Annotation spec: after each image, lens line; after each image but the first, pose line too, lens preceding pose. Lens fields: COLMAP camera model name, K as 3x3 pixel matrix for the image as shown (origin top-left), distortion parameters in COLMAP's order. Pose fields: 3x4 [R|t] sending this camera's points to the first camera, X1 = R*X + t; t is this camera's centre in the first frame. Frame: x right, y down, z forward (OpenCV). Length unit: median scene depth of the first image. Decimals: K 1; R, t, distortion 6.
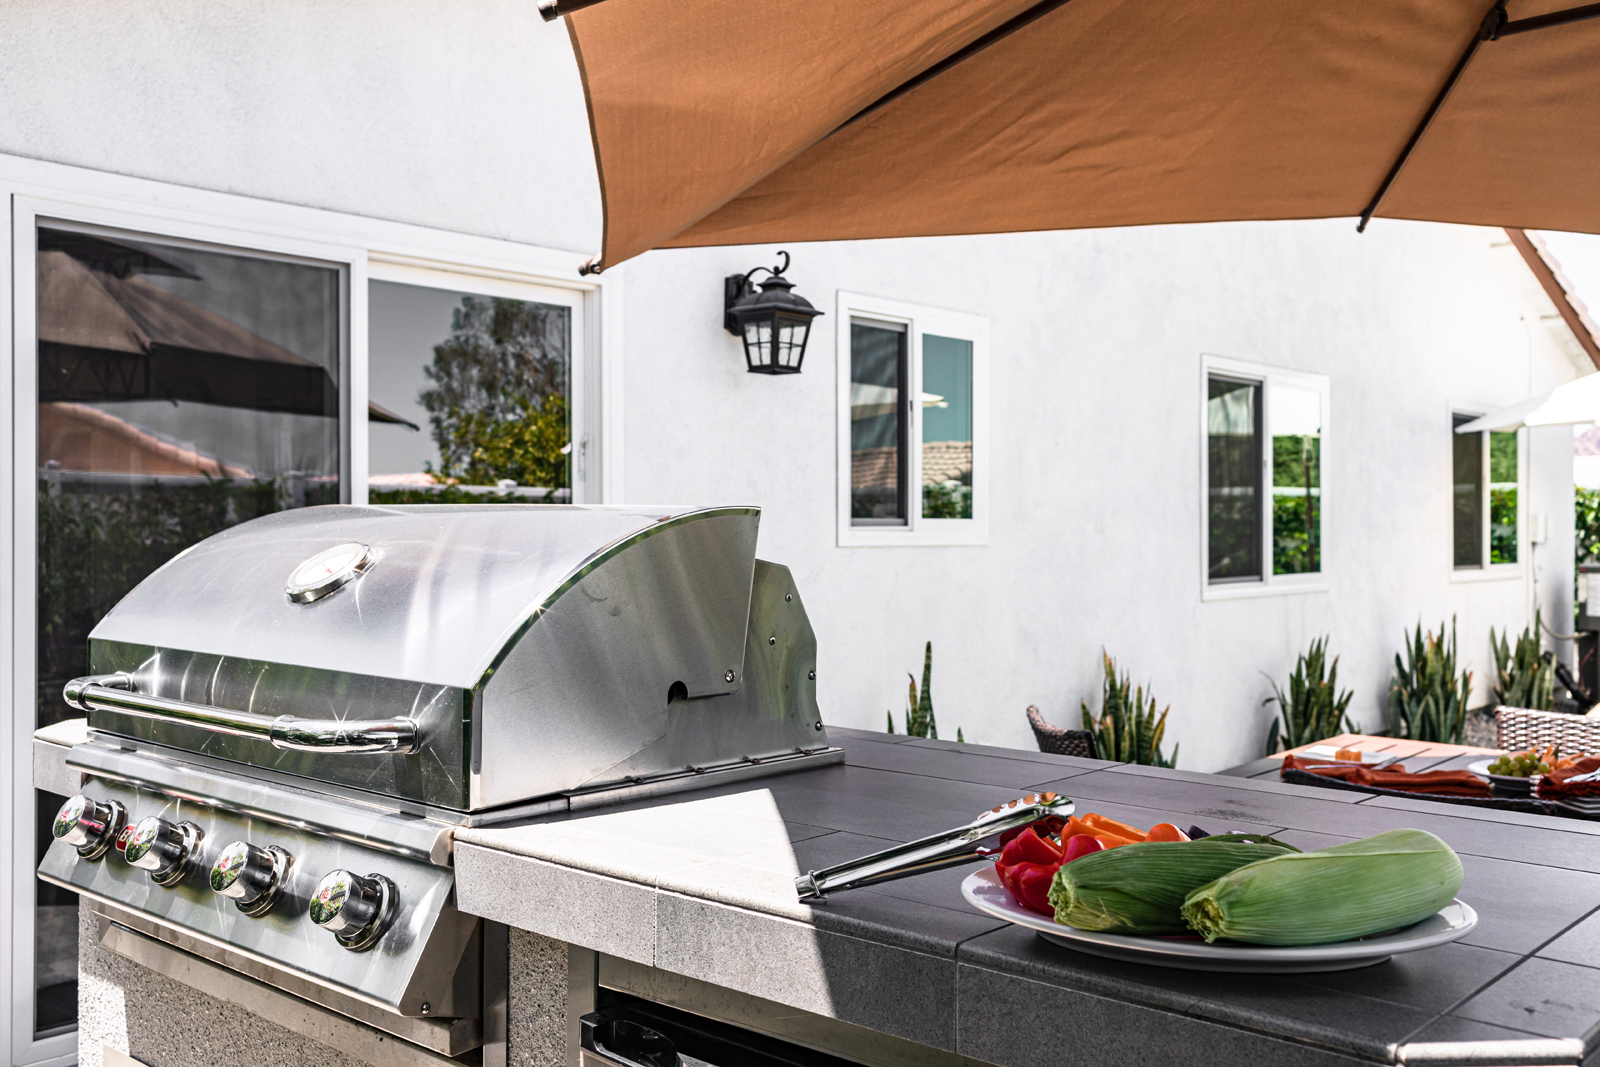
lens RADIAL K [[1525.4, 0, 808.4], [0, 1525.4, 534.0], [0, 0, 1]] dist [-0.015858, 0.000000]
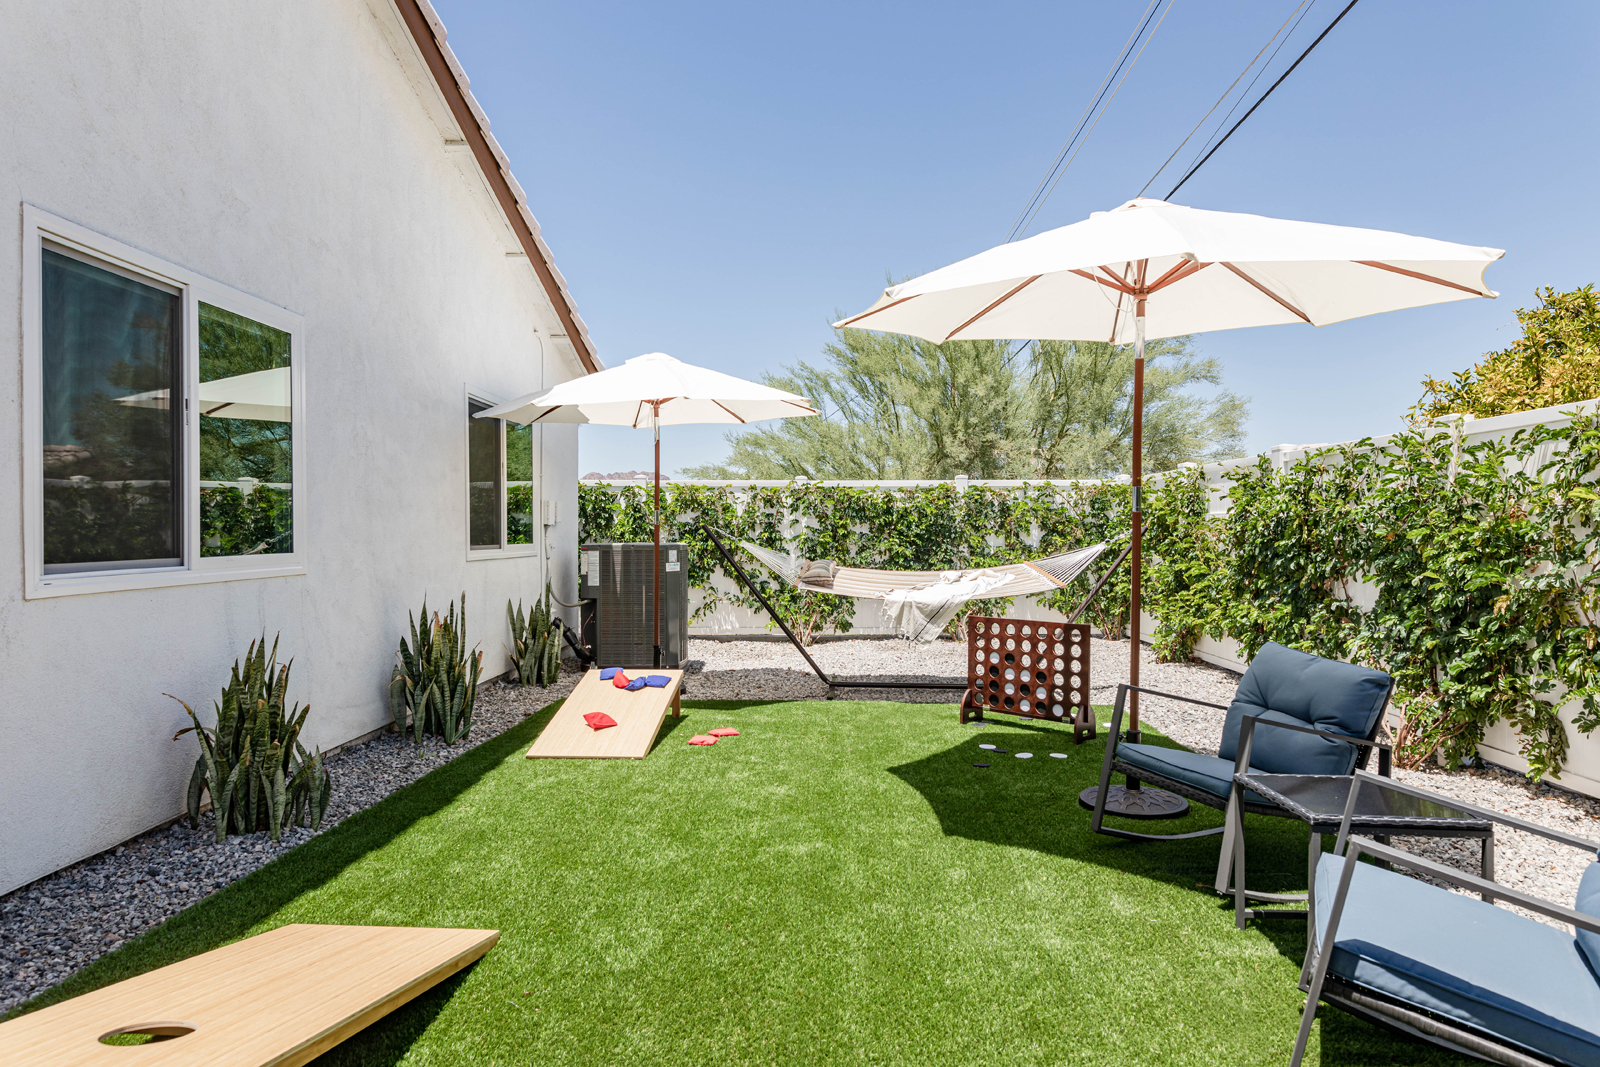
lens RADIAL K [[932.1, 0, 803.2], [0, 932.1, 534.9], [0, 0, 1]] dist [0.006744, -0.003512]
pose [[0.762488, -0.004941, 0.646984, 0.177510], [0.003036, 0.999987, 0.004058, 0.011608], [-0.646995, -0.001130, 0.762493, 0.351344]]
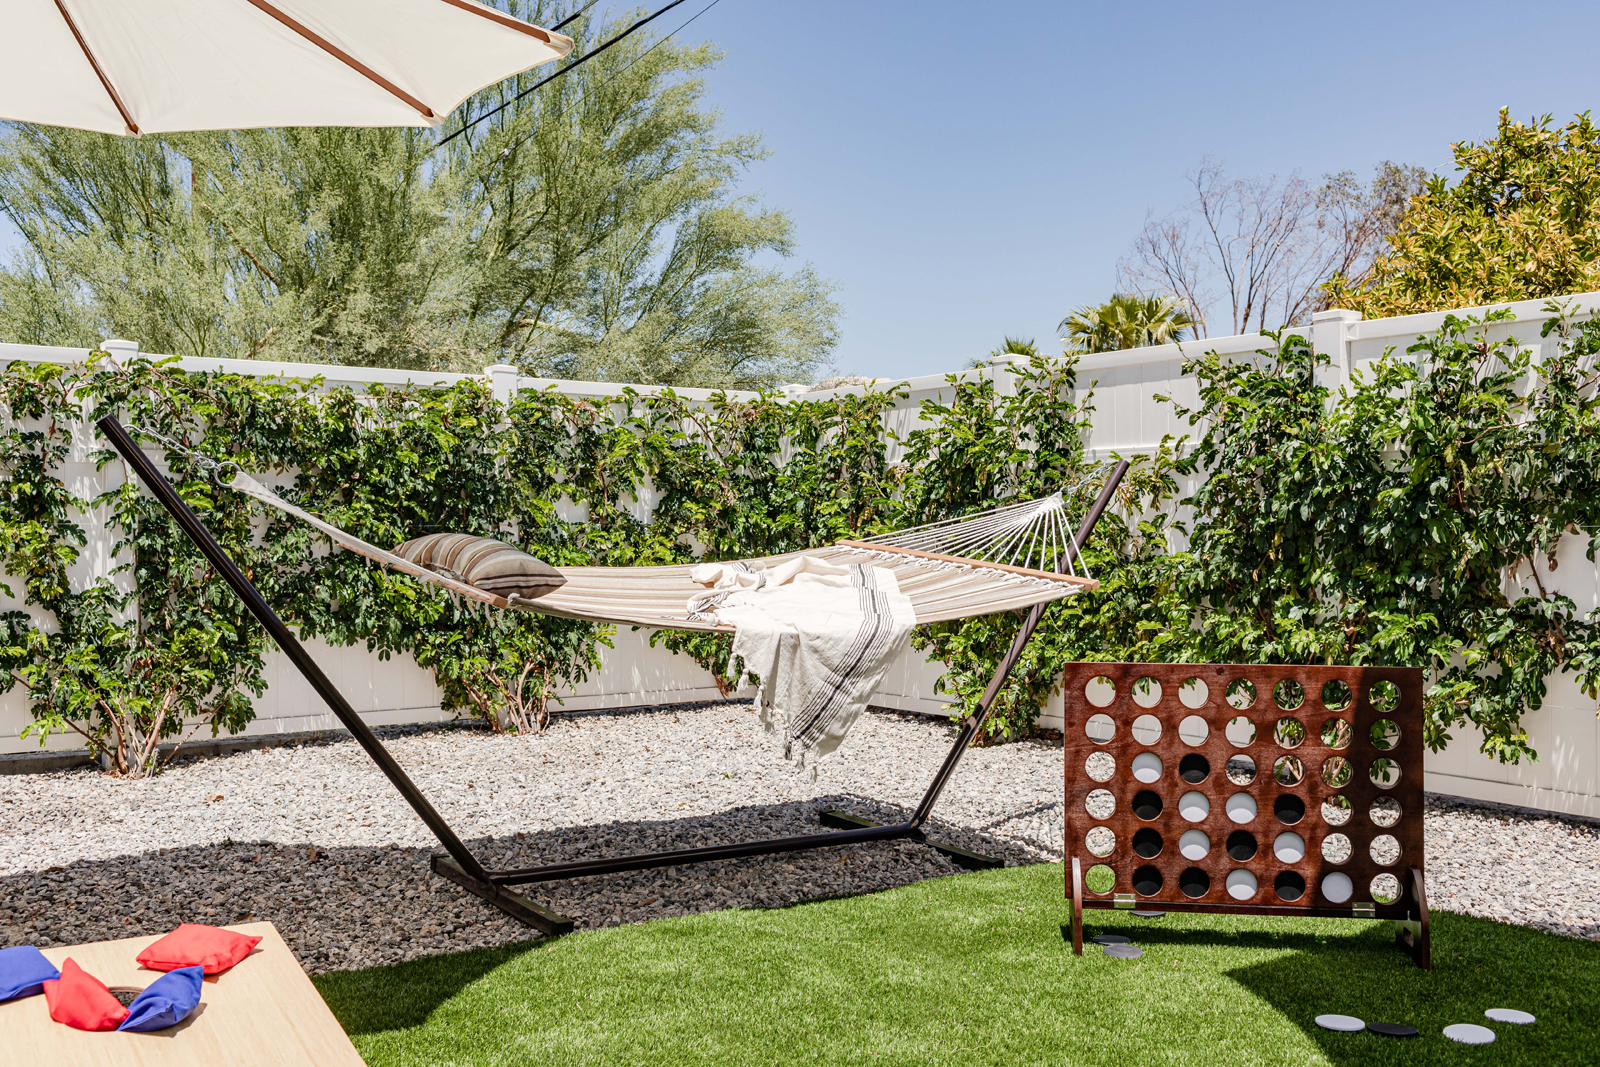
lens RADIAL K [[1525.4, 0, 802.5], [0, 1525.4, 534.0], [0, 0, 1]] dist [-0.015858, 0.000000]
pose [[0.229836, -0.001129, 0.973229, 0.245580], [0.001105, 0.999999, 0.000899, 0.027980], [-0.973229, 0.000869, 0.229837, 0.605861]]
